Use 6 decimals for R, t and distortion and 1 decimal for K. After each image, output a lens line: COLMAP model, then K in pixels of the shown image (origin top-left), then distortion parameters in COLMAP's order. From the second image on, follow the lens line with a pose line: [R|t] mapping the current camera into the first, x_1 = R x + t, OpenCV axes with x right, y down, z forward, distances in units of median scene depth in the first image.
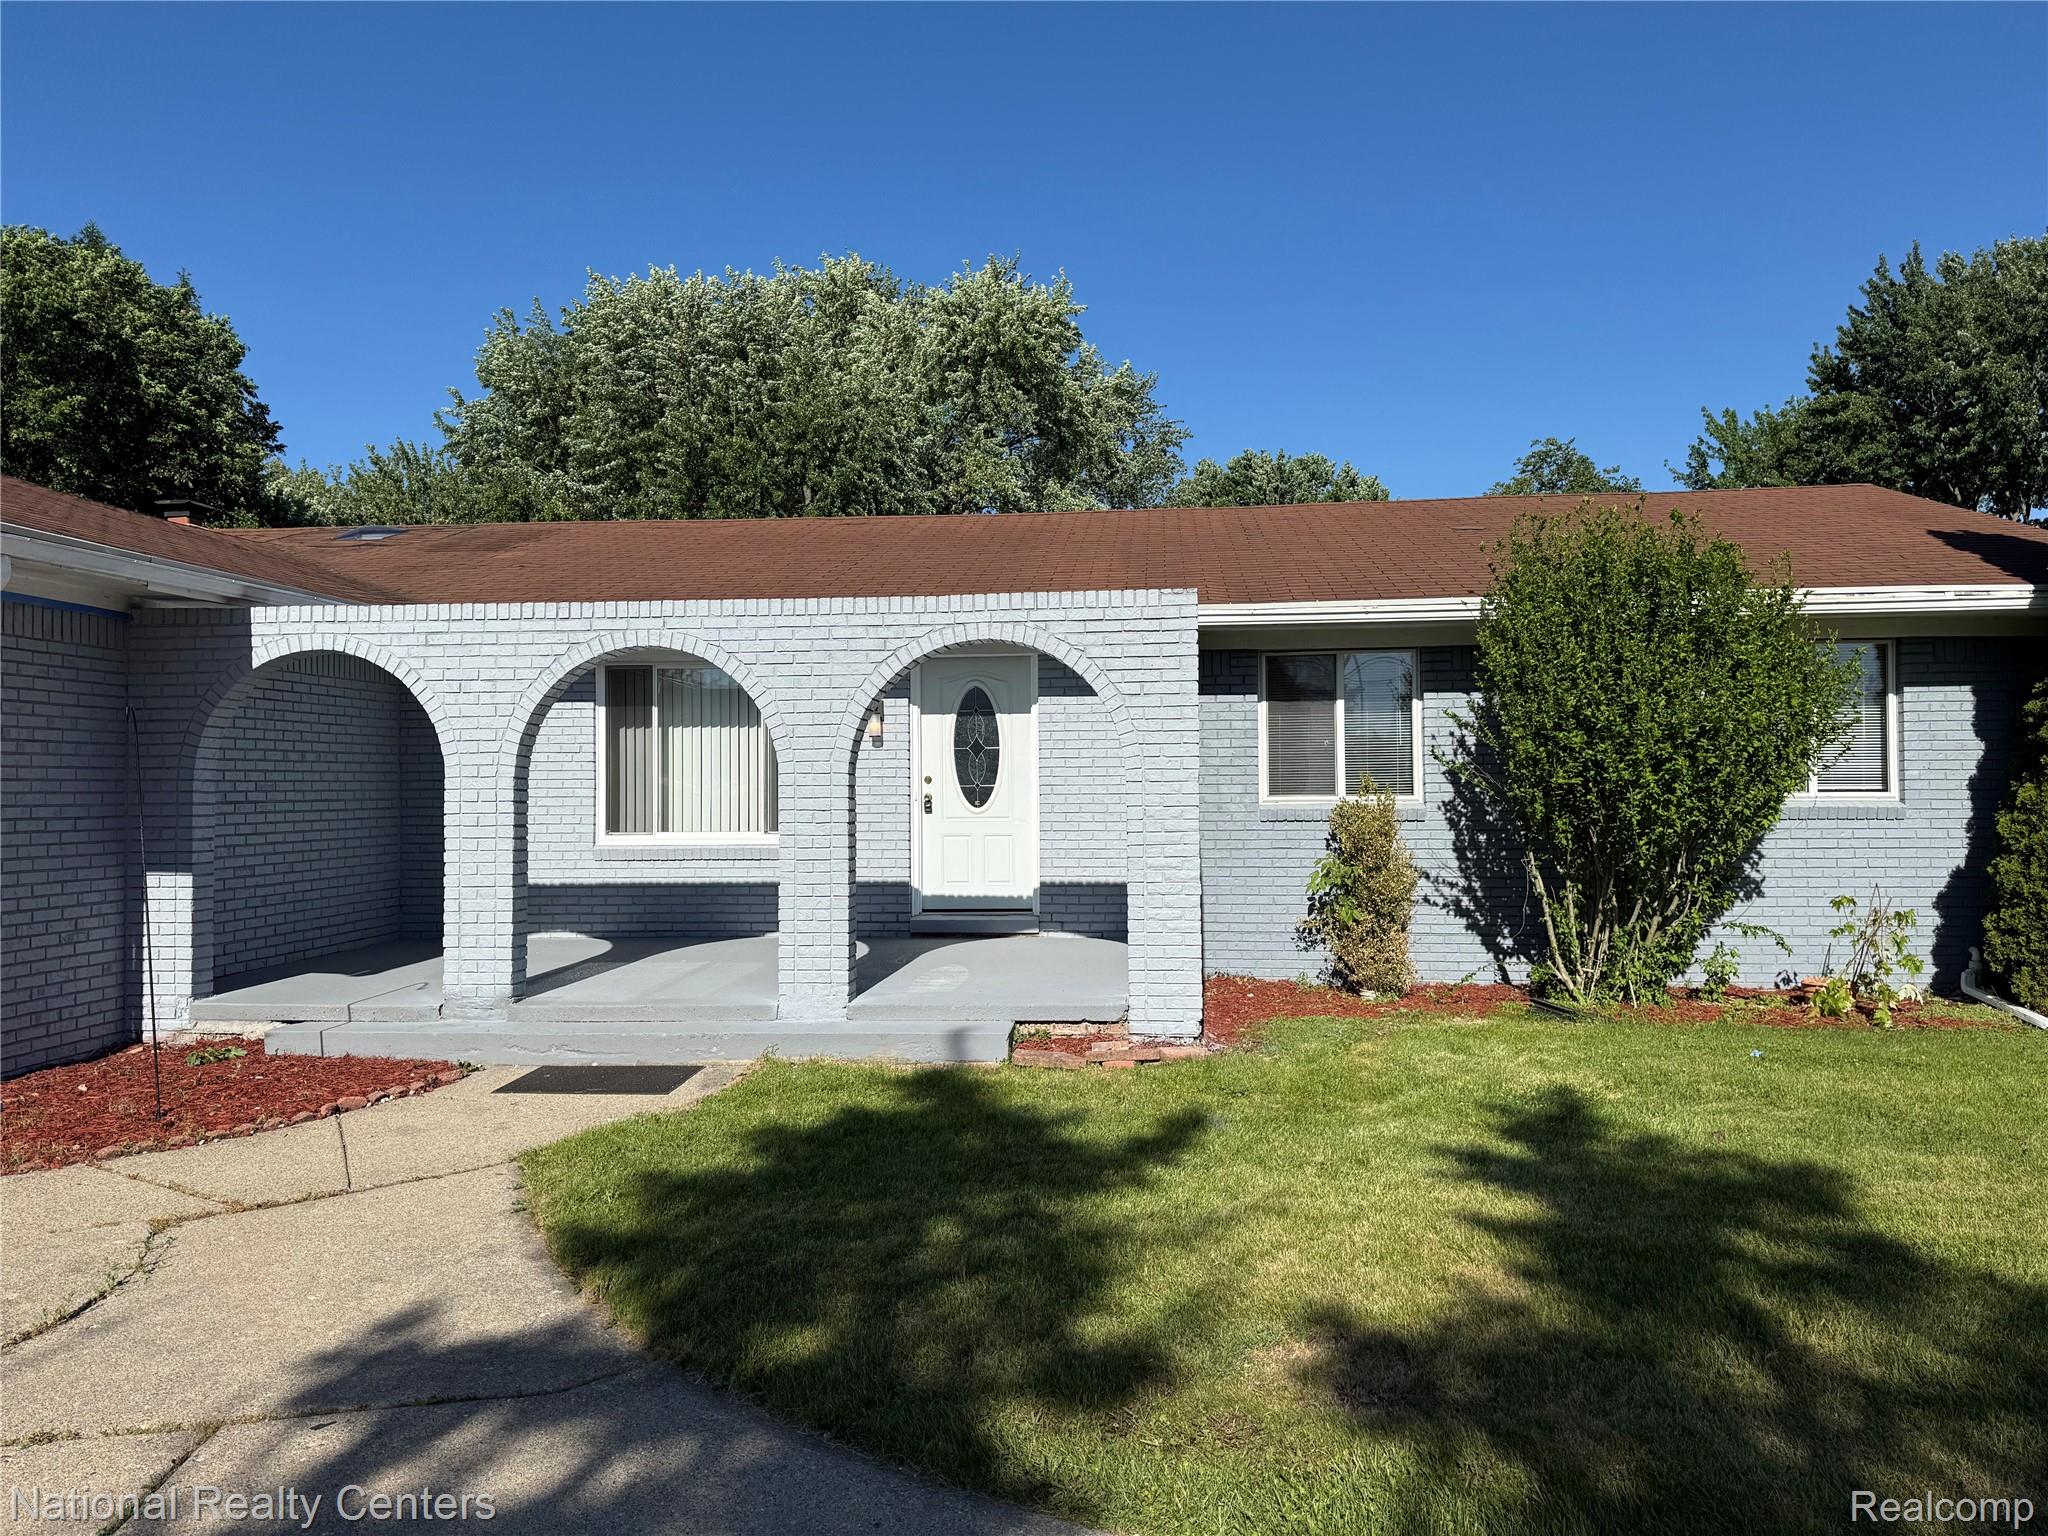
lens RADIAL K [[1421.8, 0, 1030.0], [0, 1421.8, 775.6], [0, 0, 1]] dist [0.069634, -0.086880]
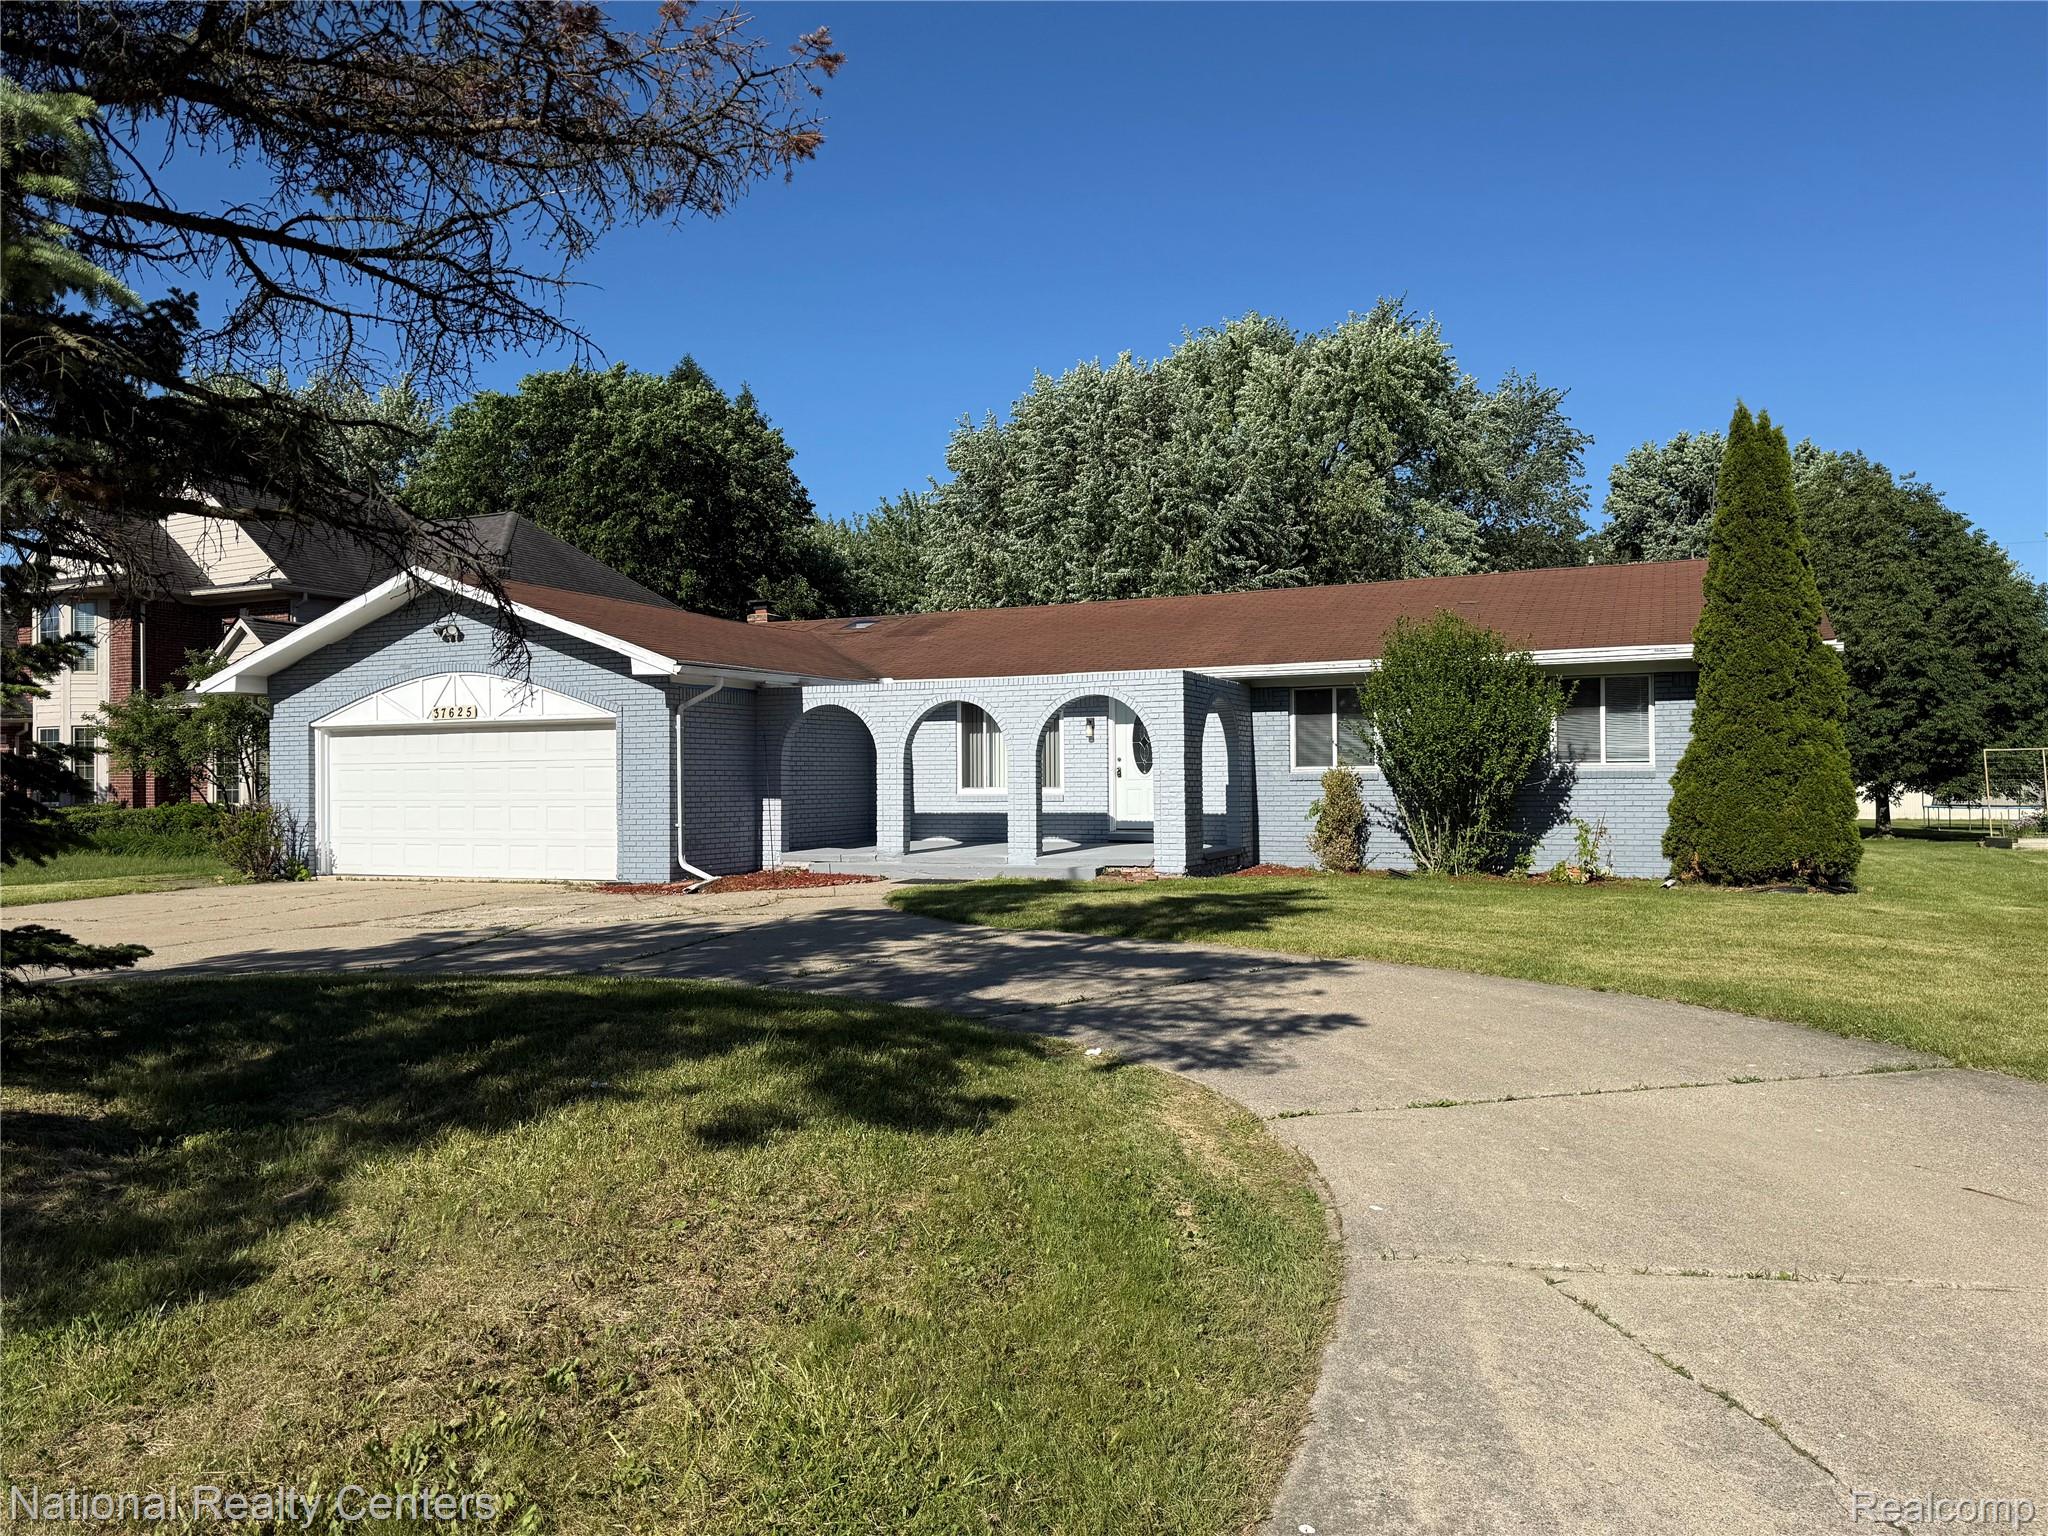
lens RADIAL K [[1407.6, 0, 1017.9], [0, 1407.6, 776.2], [0, 0, 1]] dist [0.116426, -0.234858]
pose [[0.942771, -0.002203, -0.333433, 0.509396], [0.005121, 0.999956, 0.007874, 0.011856], [0.333401, -0.009130, 0.942741, -0.961728]]
